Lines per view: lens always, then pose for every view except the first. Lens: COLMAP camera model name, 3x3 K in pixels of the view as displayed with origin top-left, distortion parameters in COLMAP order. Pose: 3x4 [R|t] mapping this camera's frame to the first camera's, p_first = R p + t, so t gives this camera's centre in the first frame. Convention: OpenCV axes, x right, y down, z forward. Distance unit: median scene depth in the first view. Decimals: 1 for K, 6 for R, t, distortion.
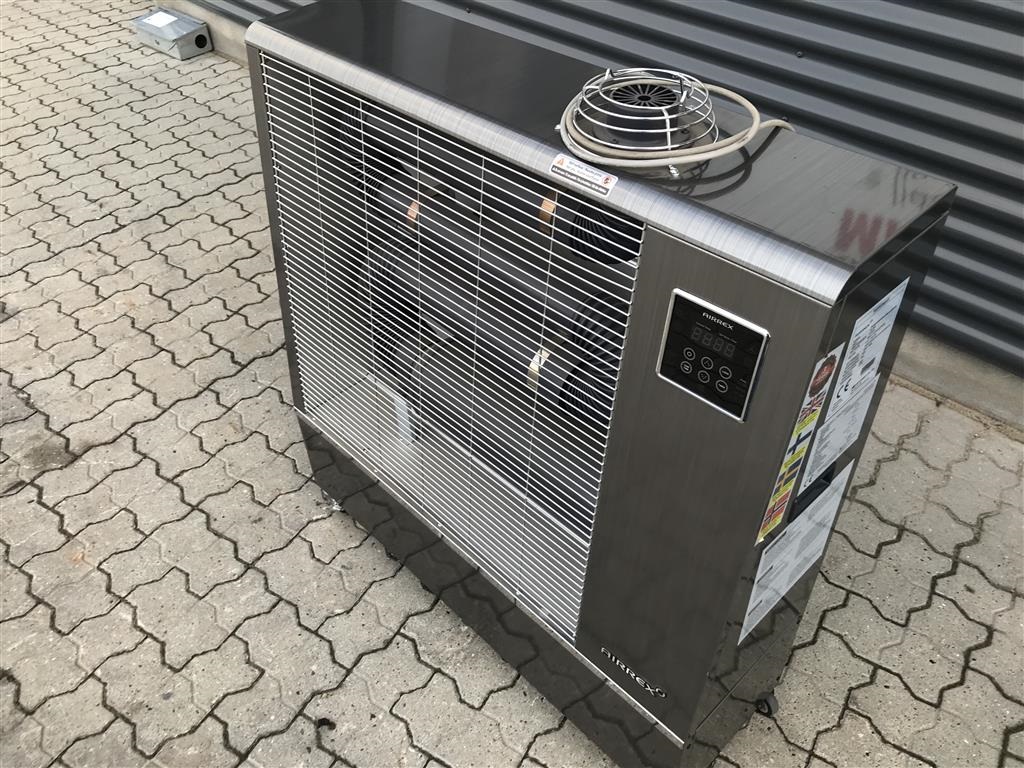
lens RADIAL K [[846.1, 0, 506.4], [0, 846.1, 383.9], [0, 0, 1]] dist [0.016739, -0.015122]
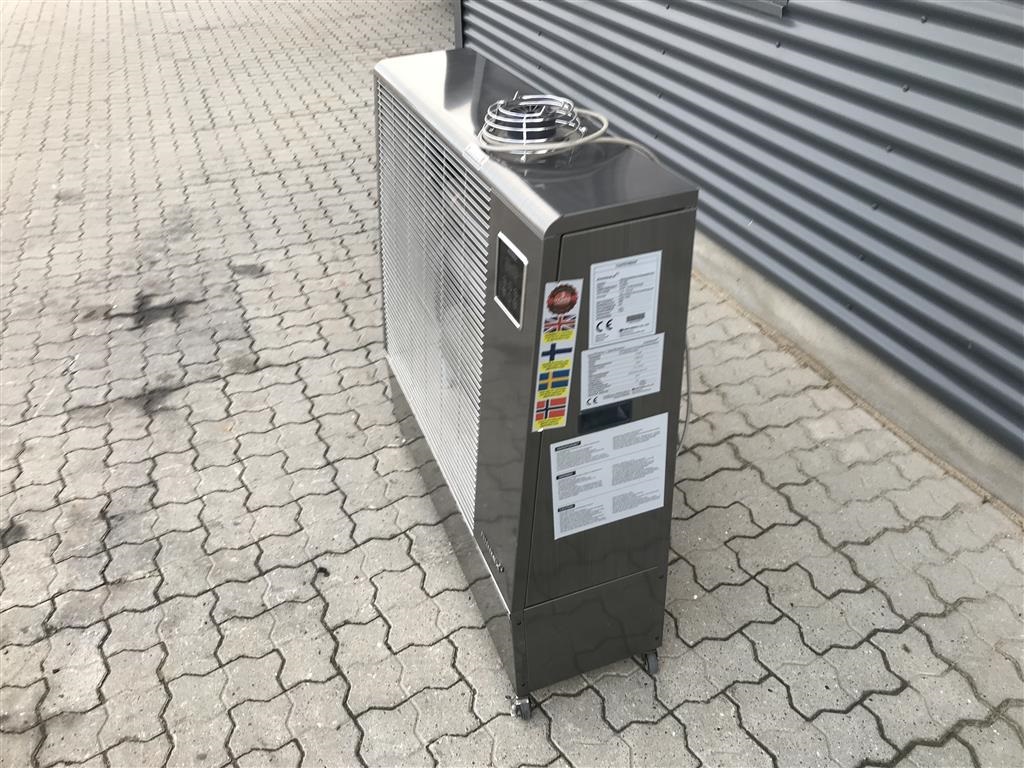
lens RADIAL K [[846.1, 0, 507.2], [0, 846.1, 378.6], [0, 0, 1]] dist [0.016739, -0.015122]
pose [[0.915341, 0.206840, -0.345497, 0.404257], [-0.246506, 0.966265, -0.074604, 0.126064], [0.318411, 0.153455, 0.935450, -0.173924]]
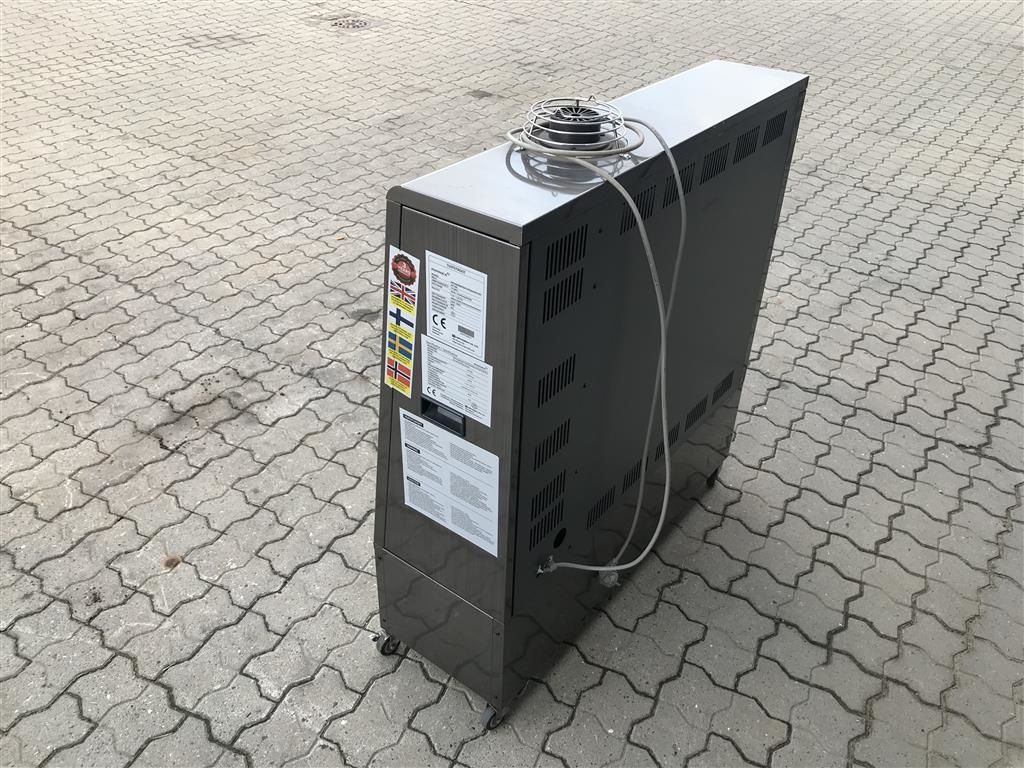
lens RADIAL K [[846.1, 0, 503.8], [0, 846.1, 388.2], [0, 0, 1]] dist [0.016739, -0.015122]
pose [[0.142801, 0.577032, -0.804141, 0.841840], [-0.678136, 0.648839, 0.345166, -0.246916], [0.720930, 0.496027, 0.483960, 0.260976]]
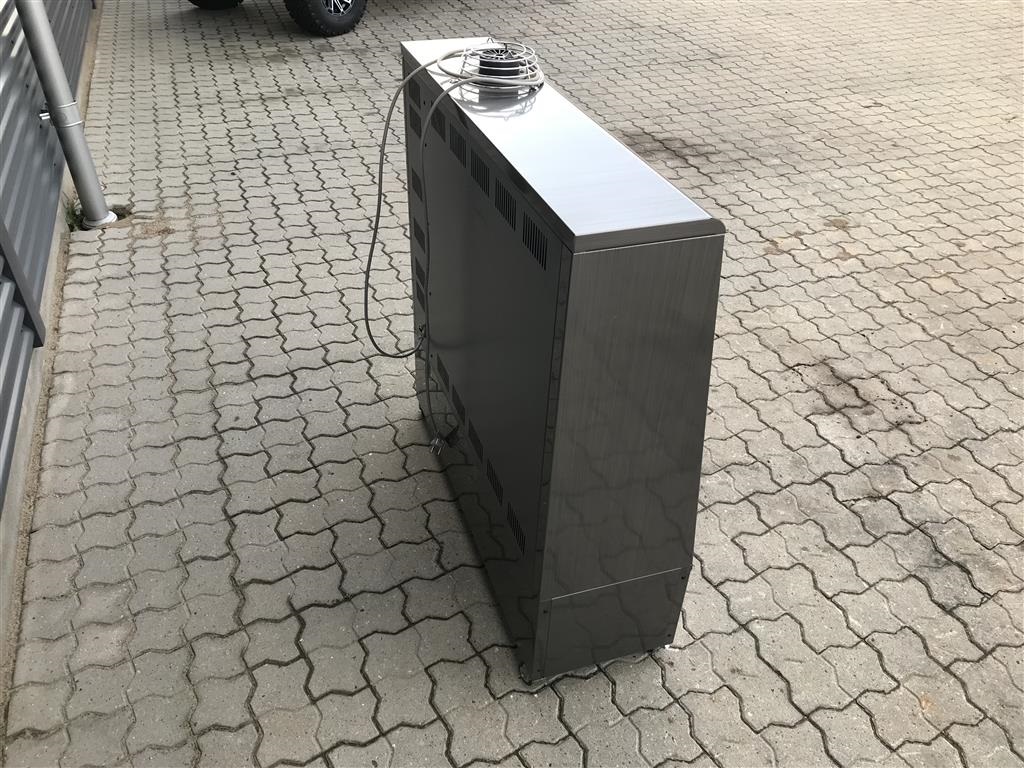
lens RADIAL K [[846.1, 0, 509.8], [0, 846.1, 381.8], [0, 0, 1]] dist [0.016739, -0.015122]
pose [[-0.900023, -0.255032, 0.353436, -0.329611], [0.282549, 0.276022, 0.918683, -0.964347], [-0.331850, 0.926699, -0.176368, 1.052094]]
